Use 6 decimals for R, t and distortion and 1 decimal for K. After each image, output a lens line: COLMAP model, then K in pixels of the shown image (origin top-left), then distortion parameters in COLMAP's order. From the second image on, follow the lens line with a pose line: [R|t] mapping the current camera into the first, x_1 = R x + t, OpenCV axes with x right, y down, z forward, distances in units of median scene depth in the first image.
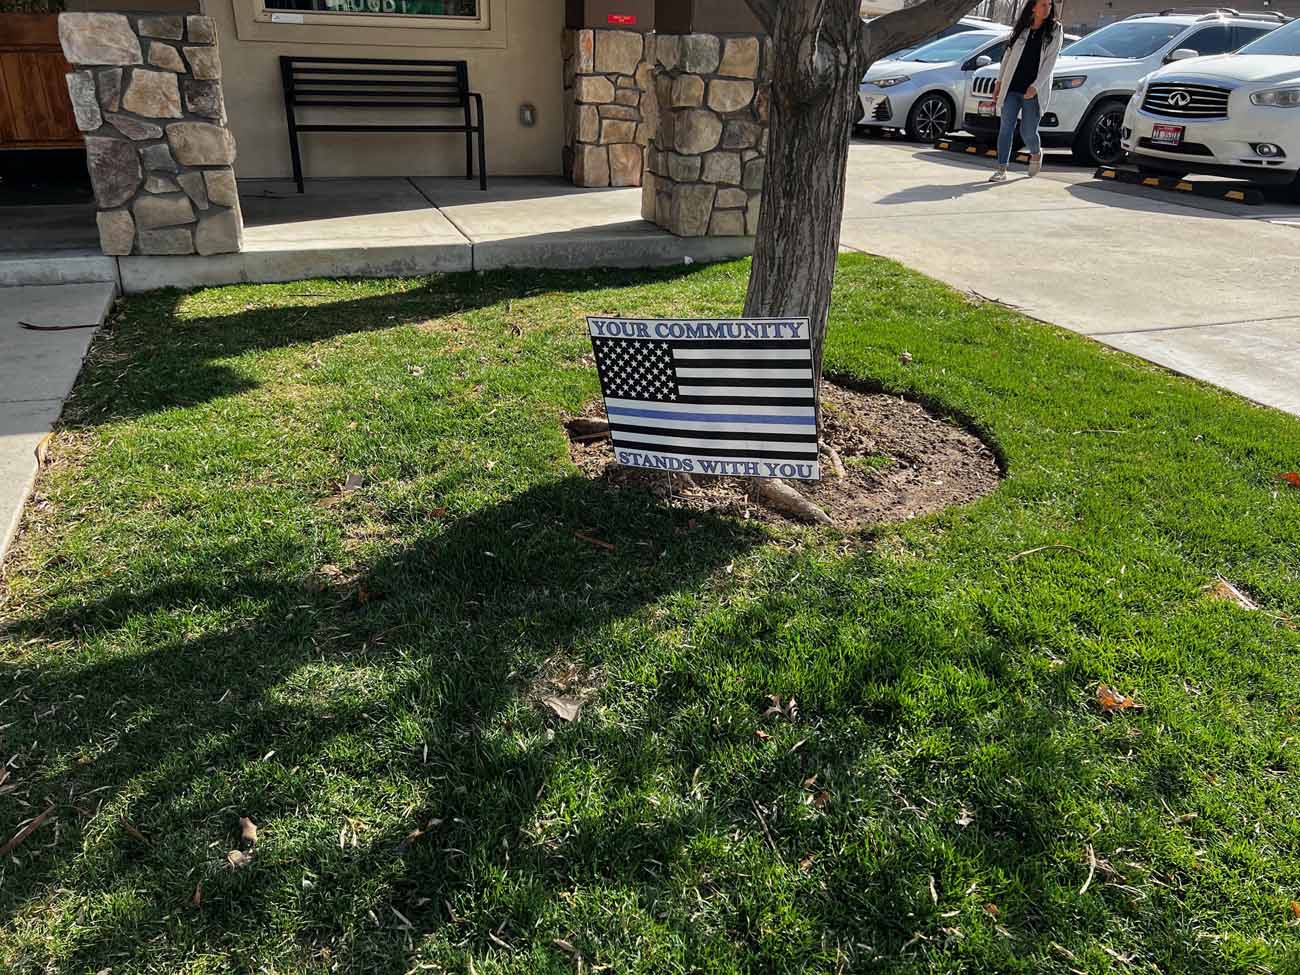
lens RADIAL K [[999.9, 0, 650.0], [0, 999.9, 487.5], [0, 0, 1]] dist [0.056725, -0.051769]
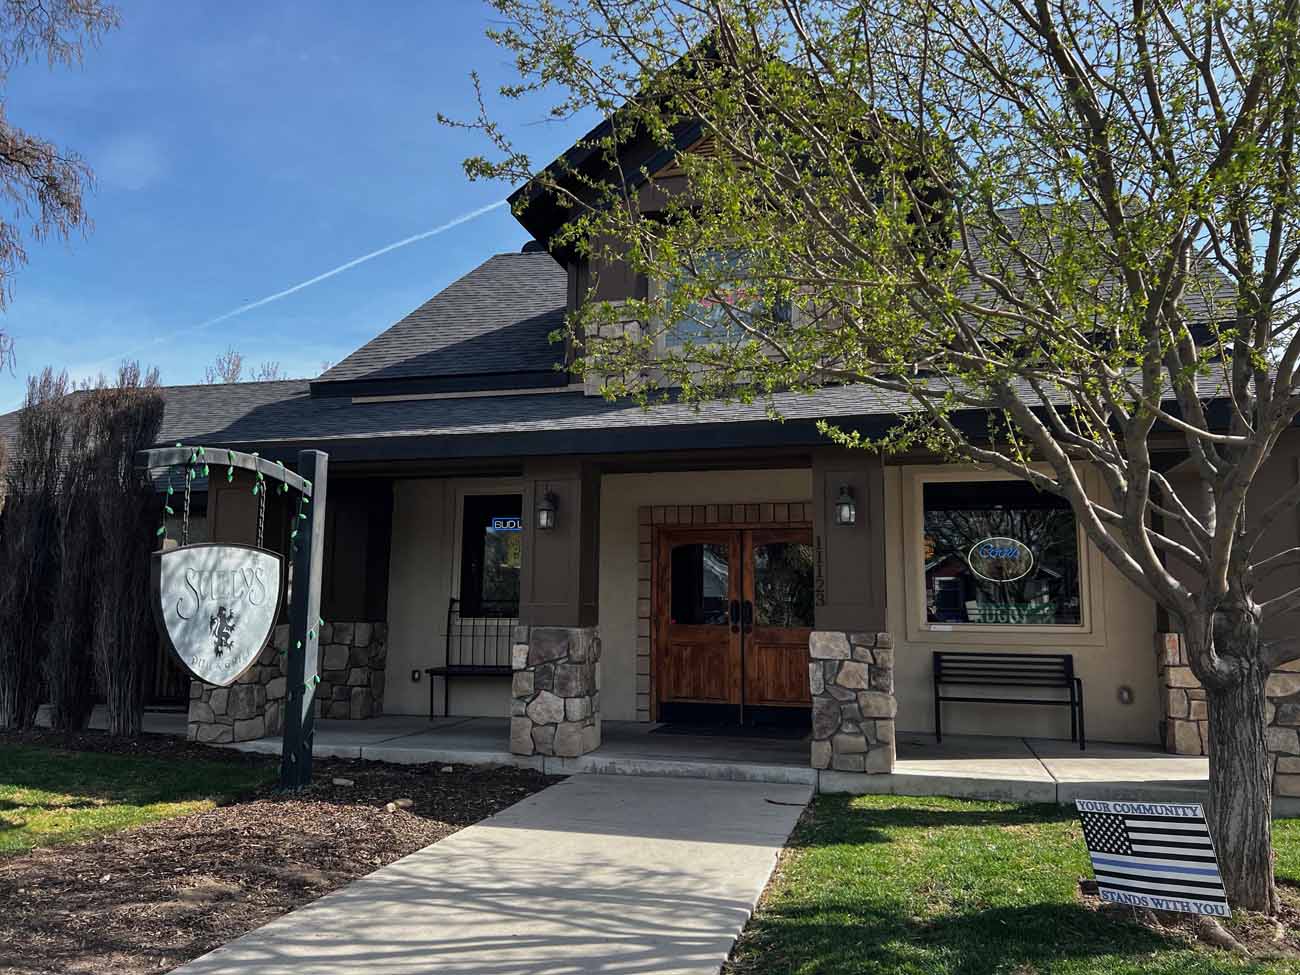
lens RADIAL K [[999.9, 0, 650.0], [0, 999.9, 487.5], [0, 0, 1]] dist [0.056725, -0.051769]
pose [[0.818992, -0.088577, -0.566927, 0.208167], [-0.224403, 0.859882, -0.458525, 0.186159], [0.528106, 0.502749, 0.684360, -0.480063]]
